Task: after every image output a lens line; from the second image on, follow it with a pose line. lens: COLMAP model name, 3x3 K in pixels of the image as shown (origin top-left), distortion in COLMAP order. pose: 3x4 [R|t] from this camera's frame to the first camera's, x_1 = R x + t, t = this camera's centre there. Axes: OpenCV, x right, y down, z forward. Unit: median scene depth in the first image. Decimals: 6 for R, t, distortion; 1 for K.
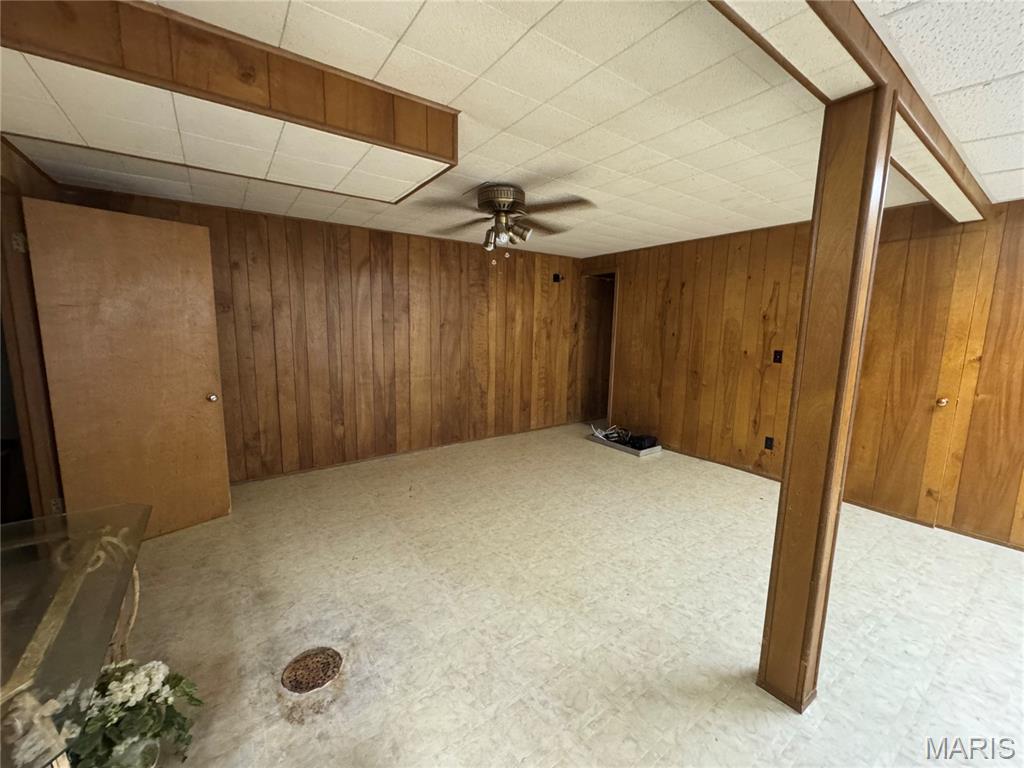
lens RADIAL K [[407.2, 0, 511.3], [0, 407.2, 382.3], [0, 0, 1]] dist [-0.001699, 0.000449]
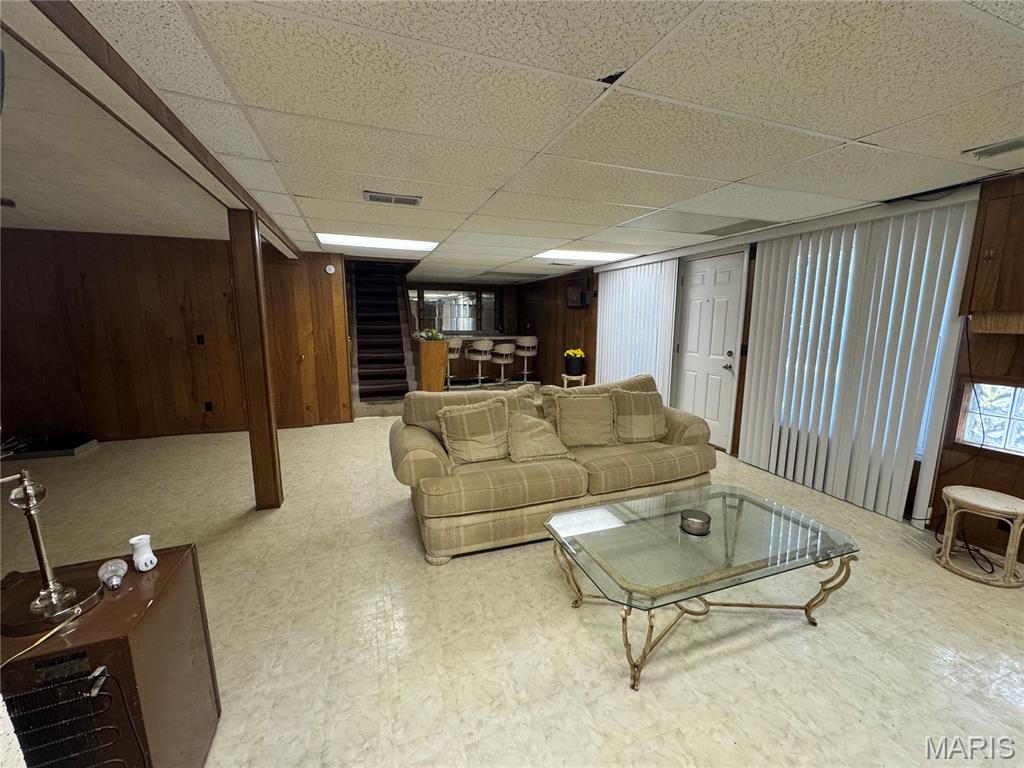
lens RADIAL K [[407.2, 0, 511.5], [0, 407.2, 381.5], [0, 0, 1]] dist [-0.001699, 0.000449]
pose [[0.269990, -0.163635, 0.948857, -0.335469], [0.138810, 0.981774, 0.129815, 0.037493], [-0.952805, 0.096662, 0.287783, -0.313394]]
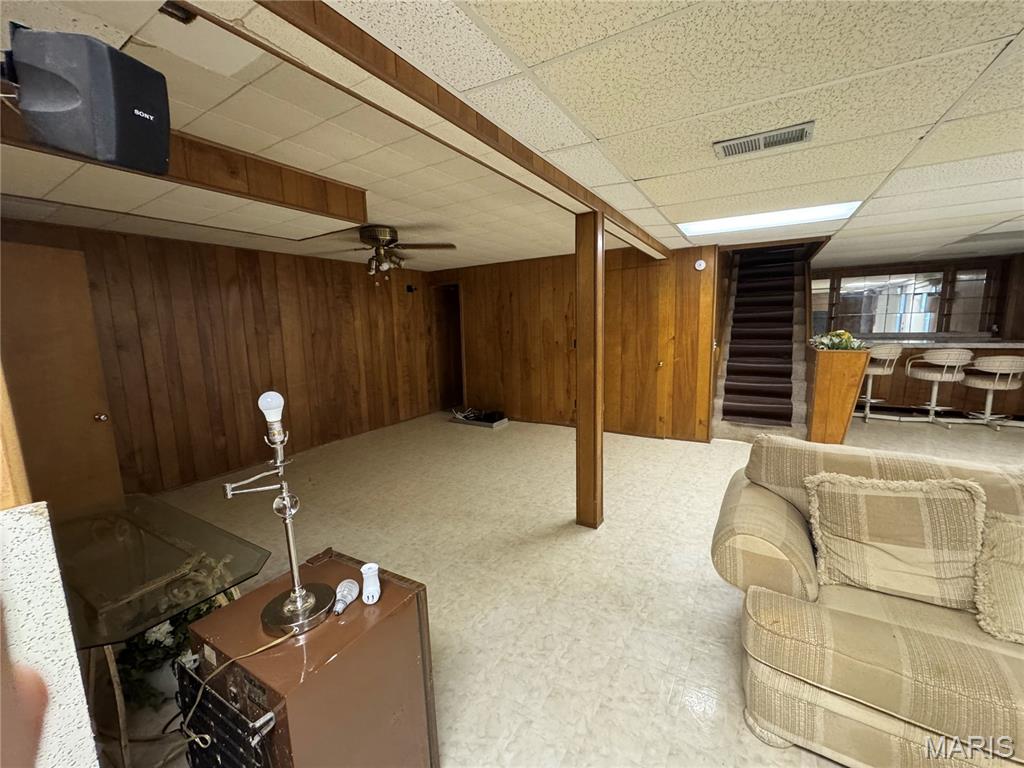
lens RADIAL K [[407.2, 0, 511.4], [0, 407.2, 382.6], [0, 0, 1]] dist [-0.001699, 0.000449]
pose [[0.919546, -0.098101, 0.380540, -0.128588], [0.098284, 0.994977, 0.019001, 0.024411], [-0.380493, 0.019929, 0.924569, -0.256799]]
